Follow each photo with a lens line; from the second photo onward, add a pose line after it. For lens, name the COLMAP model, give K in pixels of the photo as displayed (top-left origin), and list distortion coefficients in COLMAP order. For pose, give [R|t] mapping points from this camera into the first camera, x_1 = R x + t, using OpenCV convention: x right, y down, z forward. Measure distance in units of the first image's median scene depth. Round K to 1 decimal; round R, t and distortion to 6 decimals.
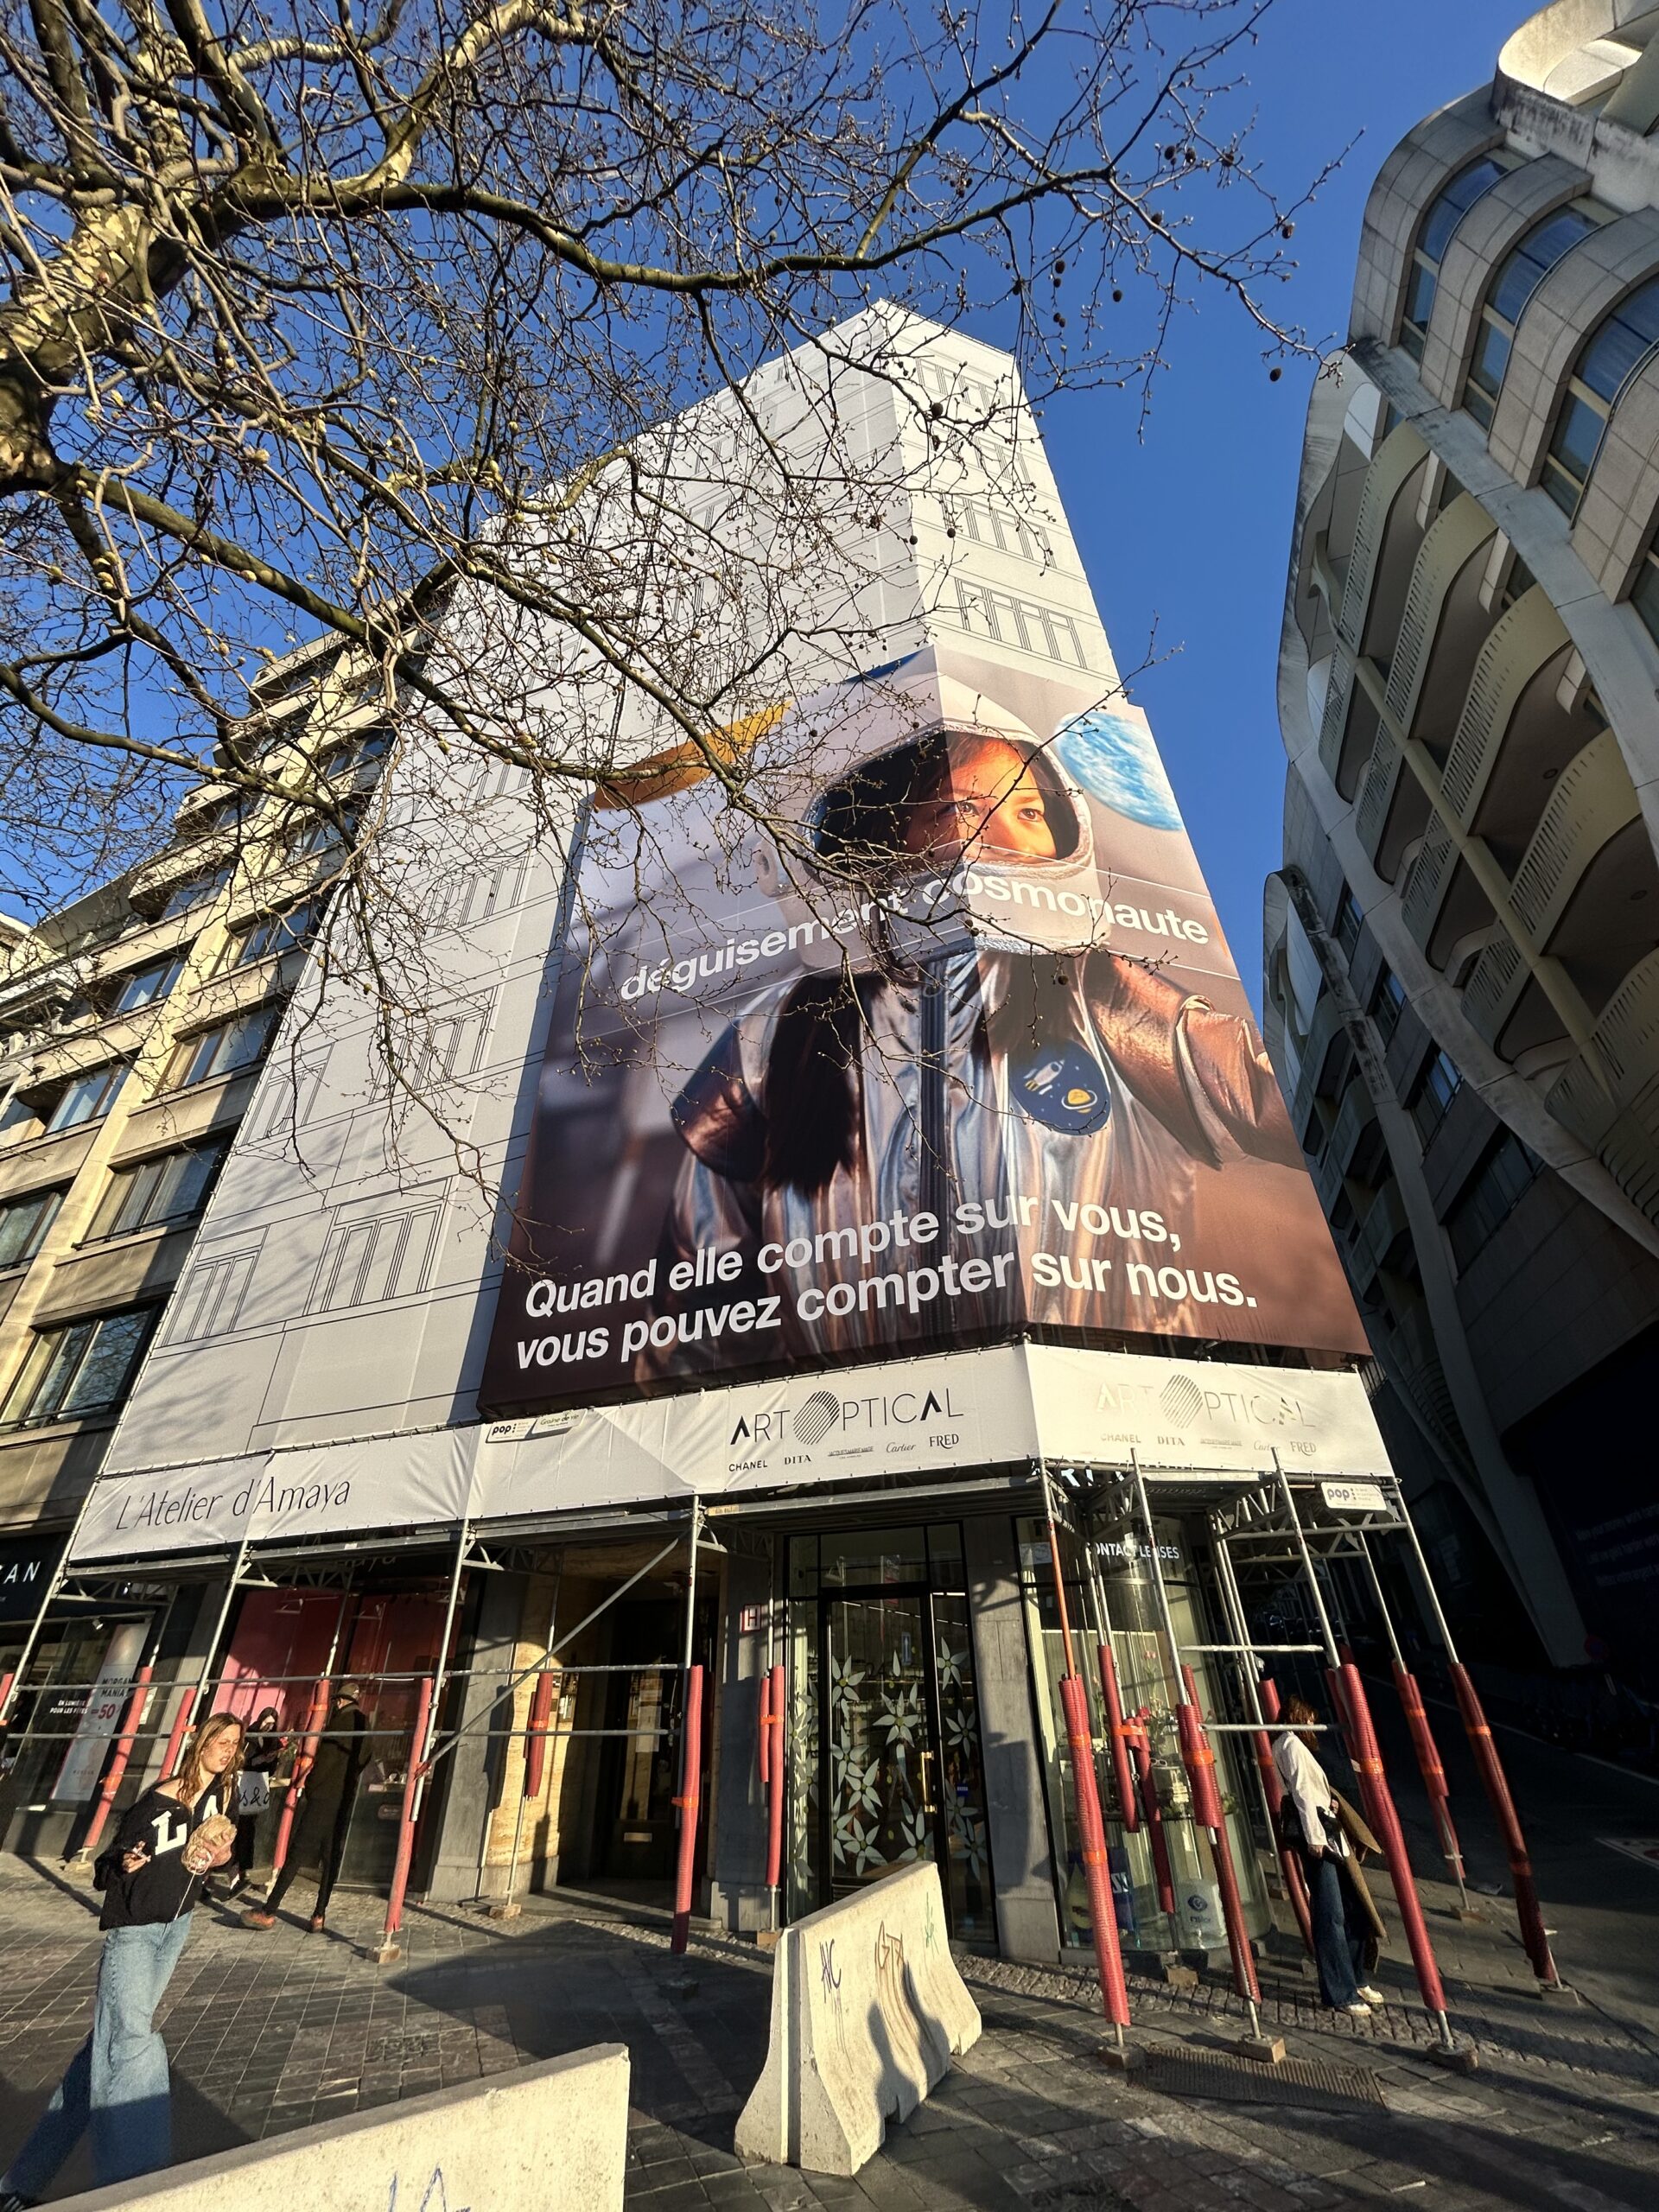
lens RADIAL K [[907.2, 0, 829.5], [0, 907.2, 1106.0], [0, 0, 1]] dist [-0.001663, 0.000095]
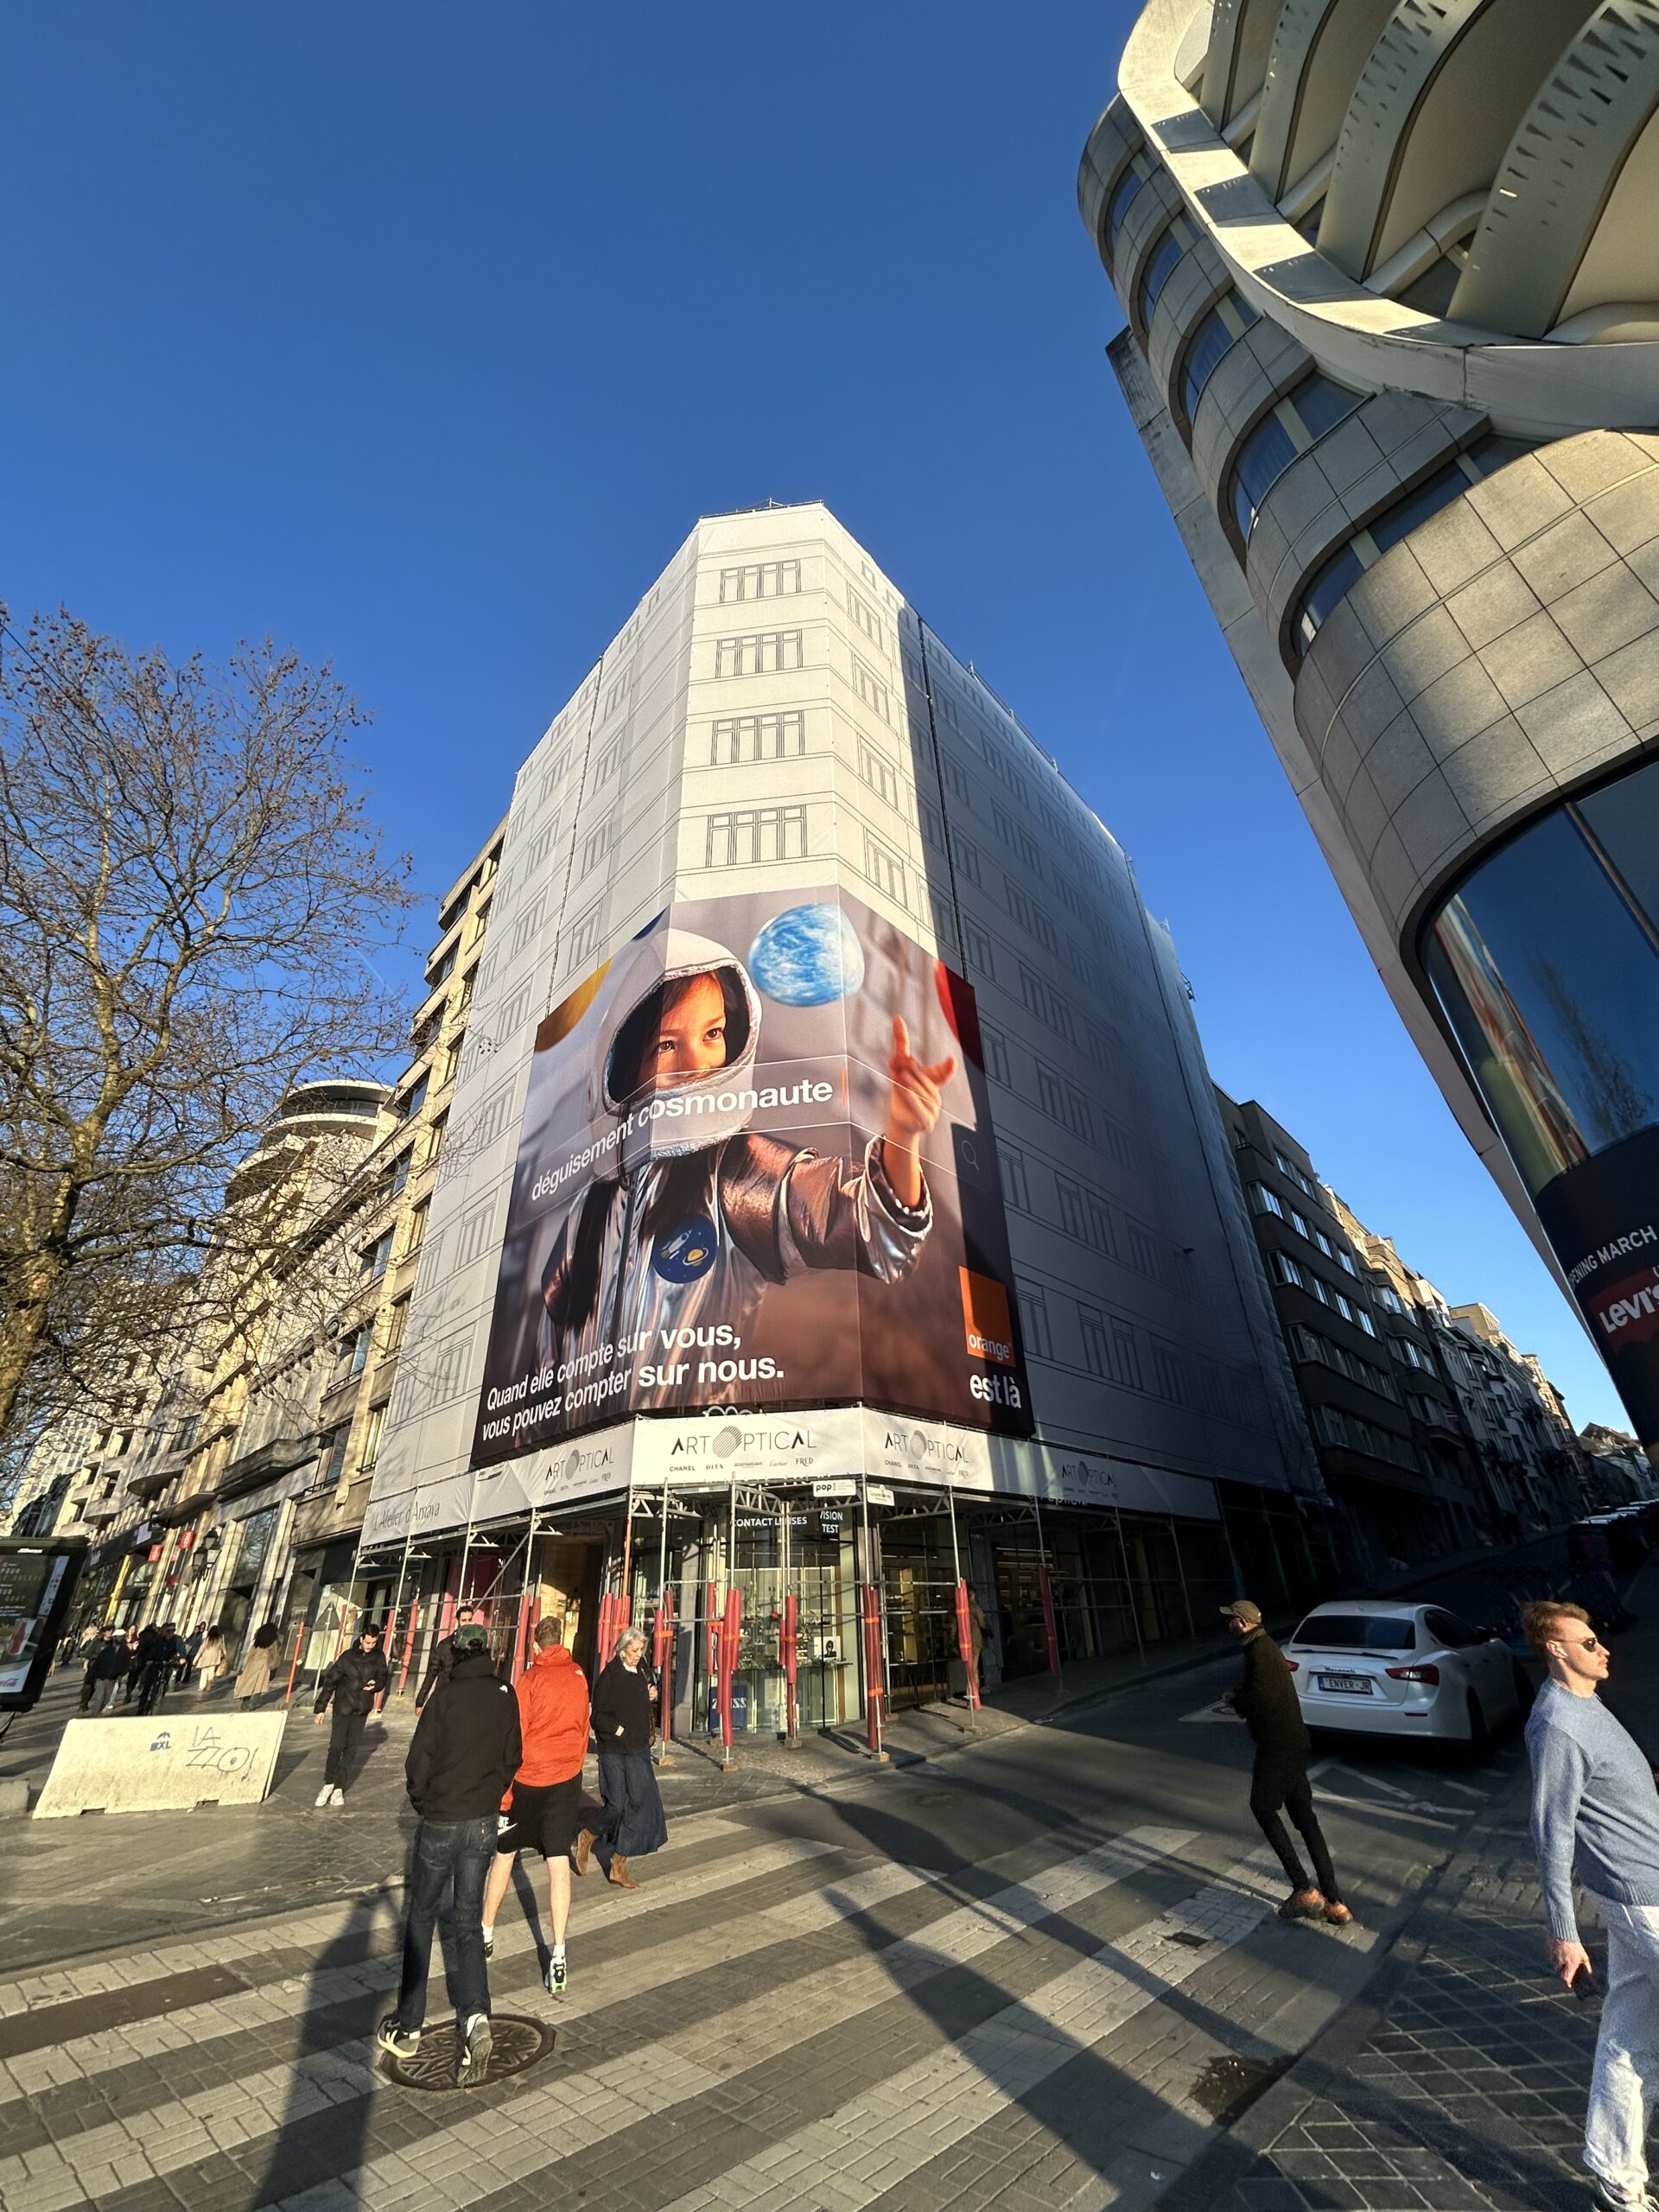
lens RADIAL K [[907.2, 0, 829.5], [0, 907.2, 1106.0], [0, 0, 1]] dist [-0.001663, 0.000095]
pose [[0.908763, -0.217956, -0.355872, 1.142628], [0.243008, 0.969657, 0.026679, -0.256873], [0.339259, -0.110724, 0.934154, -0.420657]]
